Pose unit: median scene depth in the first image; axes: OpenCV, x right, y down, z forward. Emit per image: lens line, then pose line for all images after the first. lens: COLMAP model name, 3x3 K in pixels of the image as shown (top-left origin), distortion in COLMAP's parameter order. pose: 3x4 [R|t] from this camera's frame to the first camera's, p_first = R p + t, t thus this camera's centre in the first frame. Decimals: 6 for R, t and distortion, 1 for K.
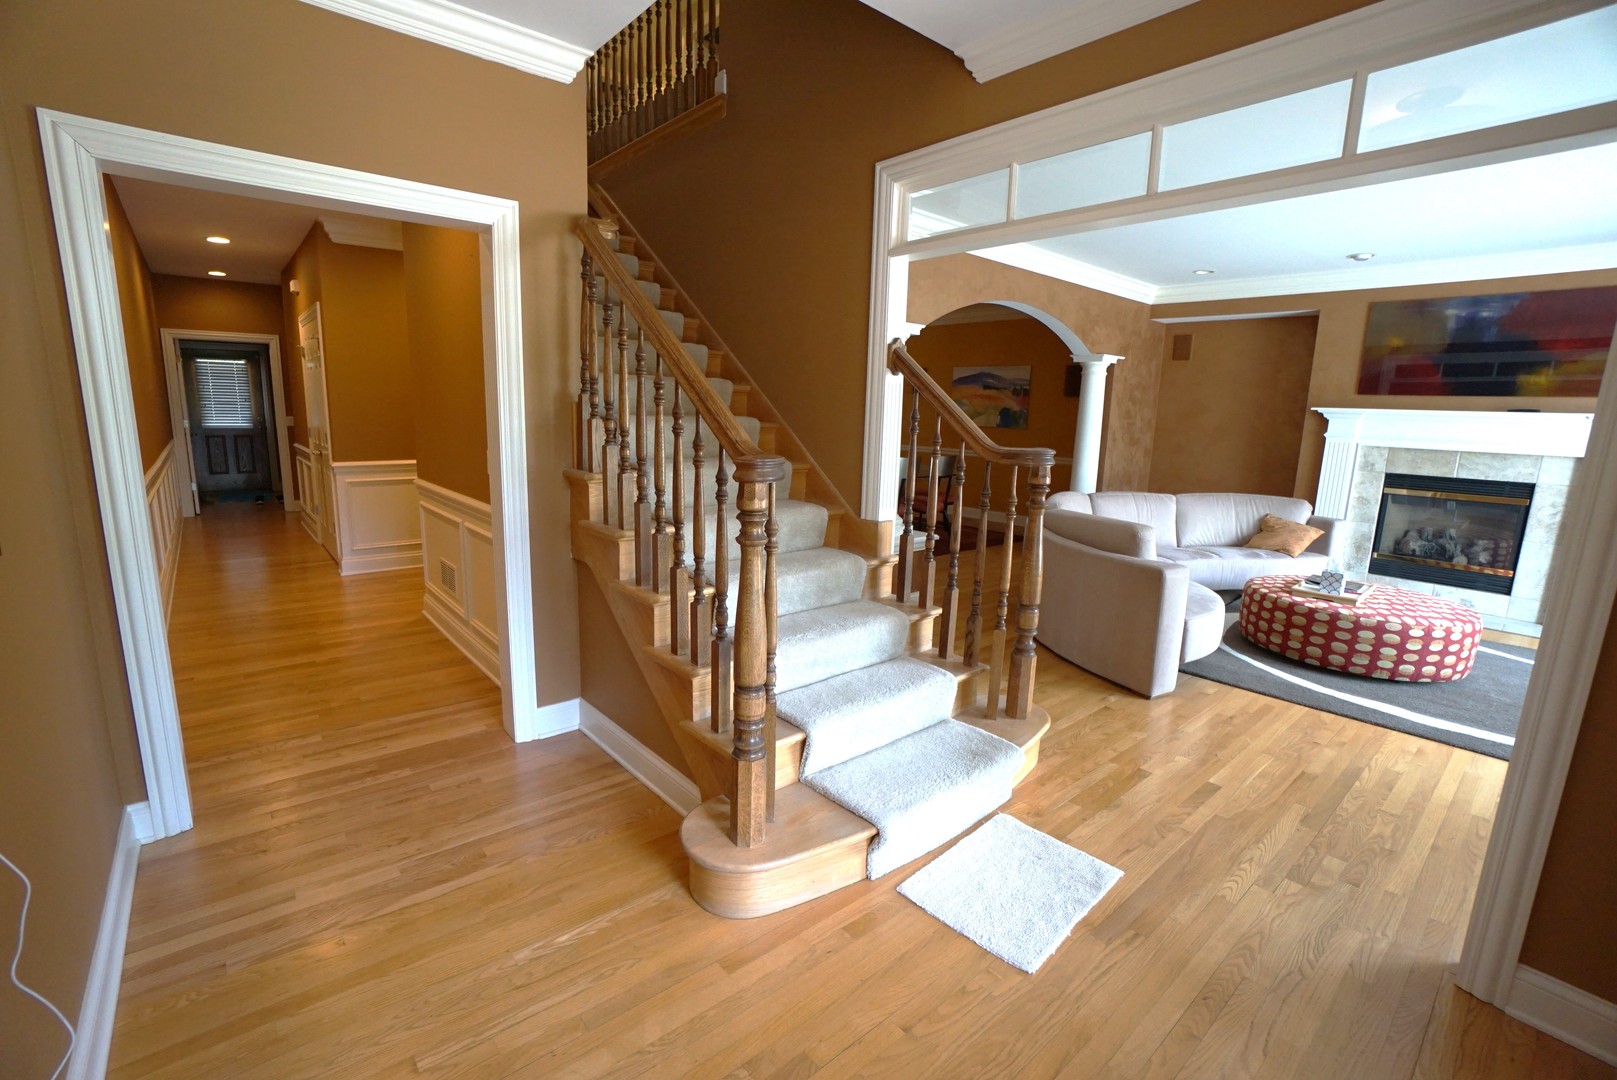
lens RADIAL K [[704.2, 0, 780.5], [0, 704.2, 548.5], [0, 0, 1]] dist [-0.044024, 0.008396]
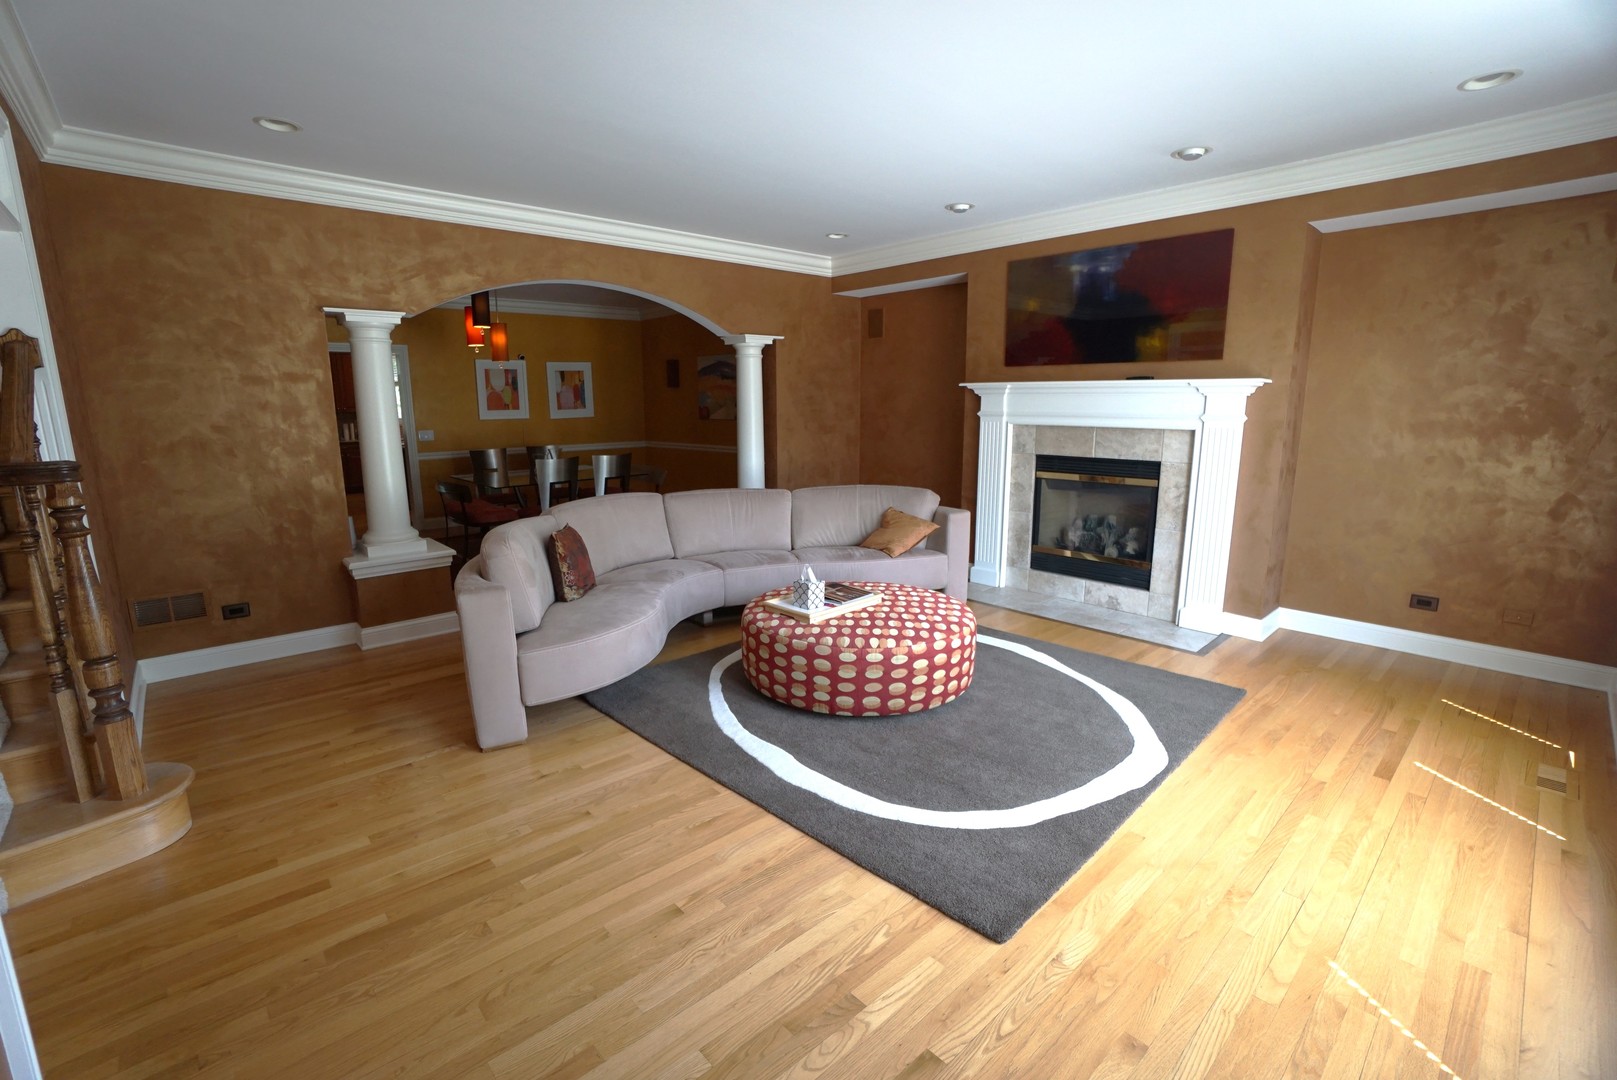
lens RADIAL K [[704.2, 0, 815.9], [0, 704.2, 540.9], [0, 0, 1]] dist [-0.044024, 0.008396]
pose [[0.998927, -0.040107, 0.023174, 0.595612], [0.040134, 0.999194, -0.000713, -0.010948], [-0.023127, 0.001642, 0.999731, 0.107860]]
